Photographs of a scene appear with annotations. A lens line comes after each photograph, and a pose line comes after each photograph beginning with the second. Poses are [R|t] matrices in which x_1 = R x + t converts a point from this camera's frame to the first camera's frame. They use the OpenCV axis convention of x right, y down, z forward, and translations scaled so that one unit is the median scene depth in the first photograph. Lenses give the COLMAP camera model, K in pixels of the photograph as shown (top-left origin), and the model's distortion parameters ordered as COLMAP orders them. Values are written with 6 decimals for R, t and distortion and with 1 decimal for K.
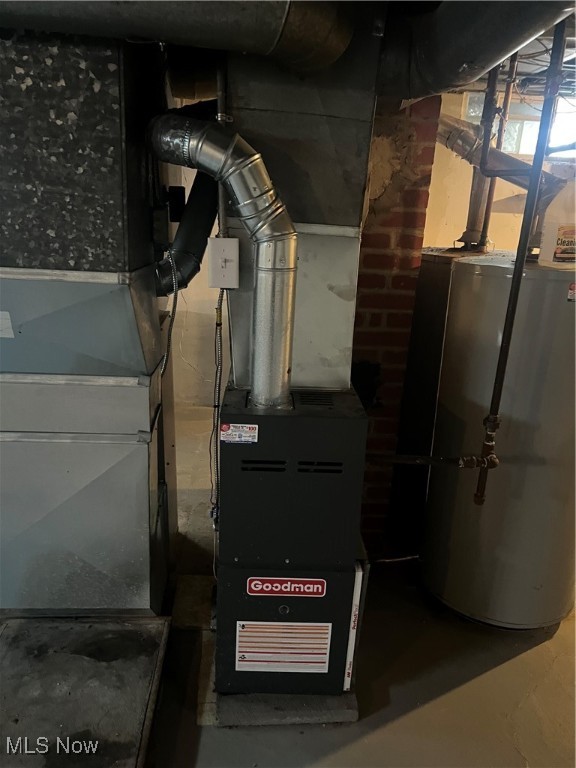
lens RADIAL K [[579.7, 0, 286.9], [0, 579.7, 383.7], [0, 0, 1]] dist [0.031394, -0.029601]
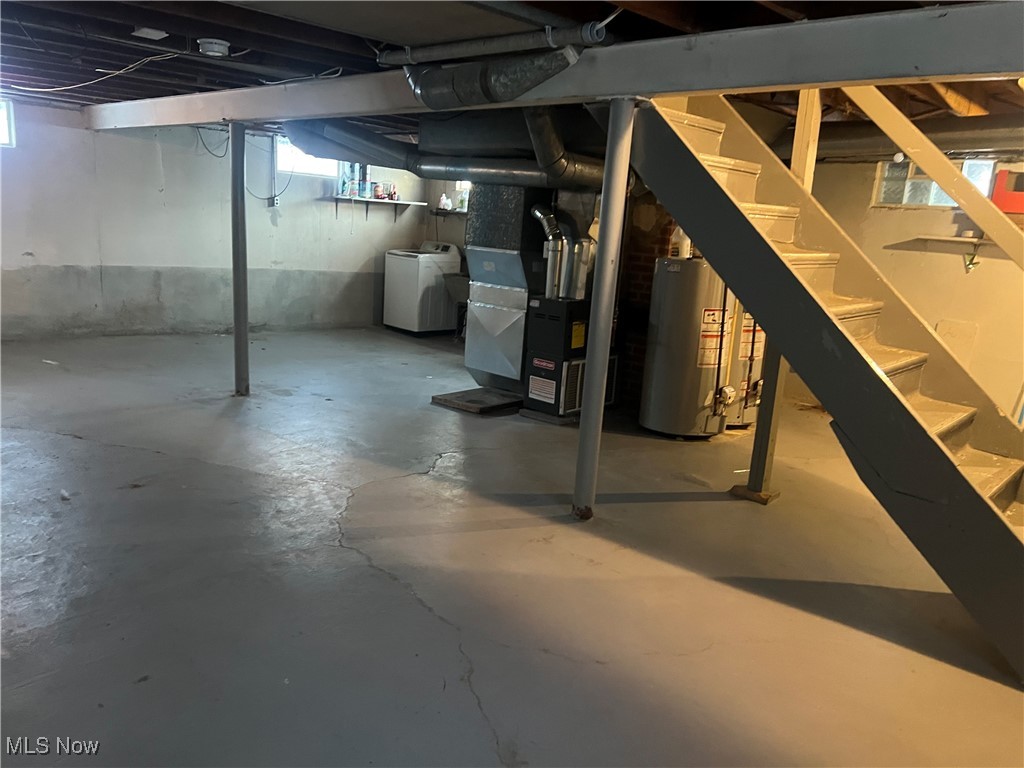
lens RADIAL K [[773.0, 0, 508.8], [0, 773.0, 379.9], [0, 0, 1]] dist [0.031394, -0.029601]
pose [[0.692793, 0.144340, -0.706544, 2.515886], [-0.241315, 0.969682, -0.038522, 0.607967], [0.679562, 0.197187, 0.706620, -1.718124]]
